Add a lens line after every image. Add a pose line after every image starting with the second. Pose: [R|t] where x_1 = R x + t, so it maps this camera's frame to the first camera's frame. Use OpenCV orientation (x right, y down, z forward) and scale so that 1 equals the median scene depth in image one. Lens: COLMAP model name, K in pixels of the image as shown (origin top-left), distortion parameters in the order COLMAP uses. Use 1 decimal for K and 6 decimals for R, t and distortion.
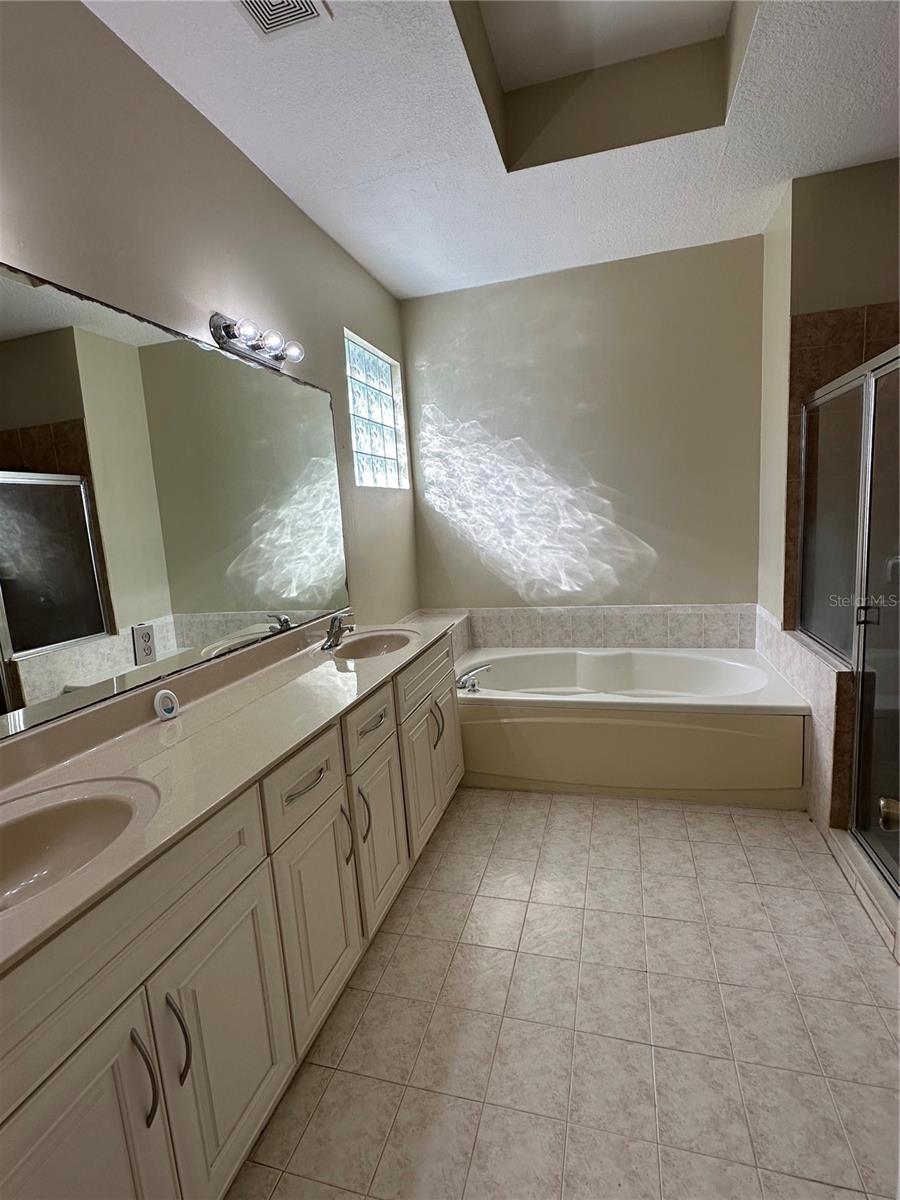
lens RADIAL K [[576.6, 0, 449.9], [0, 576.6, 601.4], [0, 0, 1]] dist [-0.013886, -0.000535]
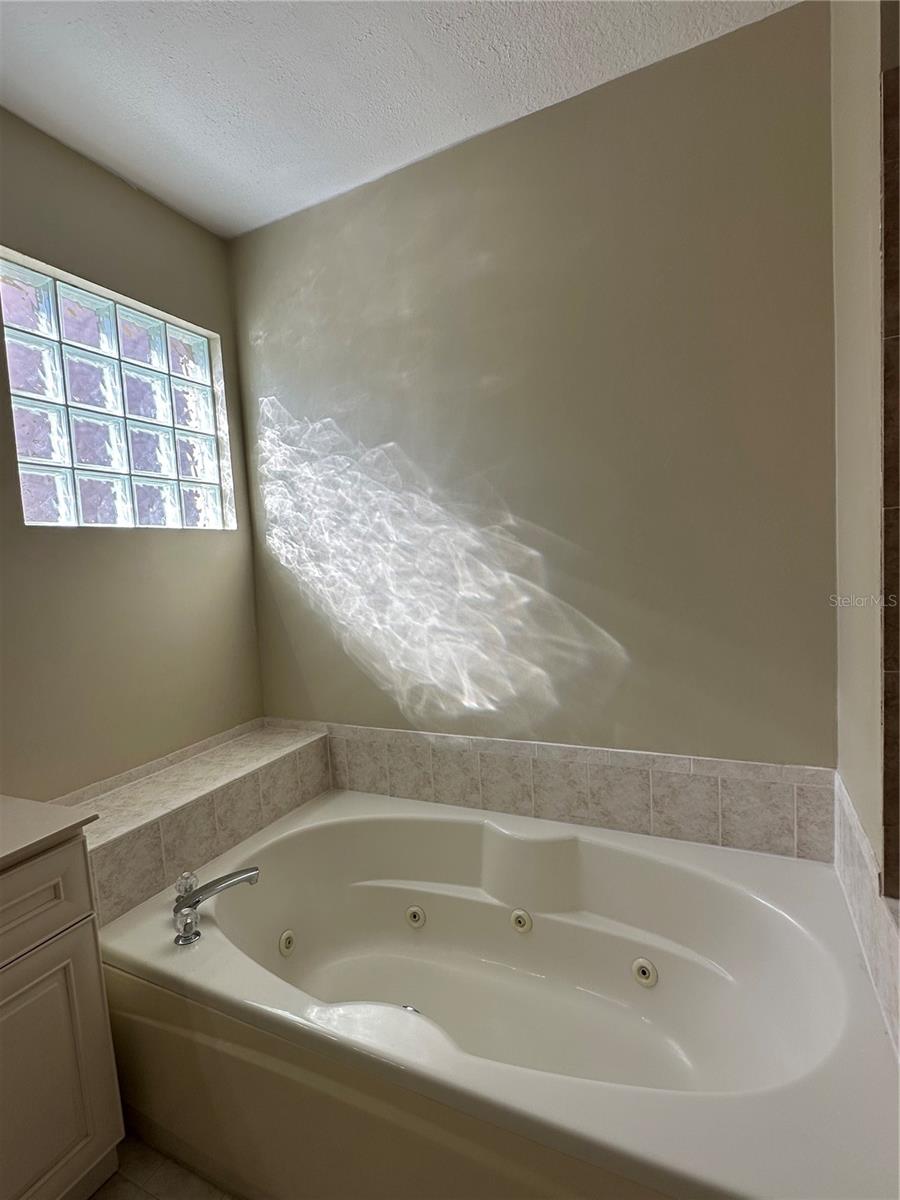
lens RADIAL K [[576.6, 0, 450.8], [0, 576.6, 601.4], [0, 0, 1]] dist [-0.013886, -0.000535]
pose [[0.984451, 0.020431, -0.174469, 0.279192], [-0.031152, 0.997776, -0.058933, -0.089375], [0.172877, 0.063451, 0.982897, 0.437044]]
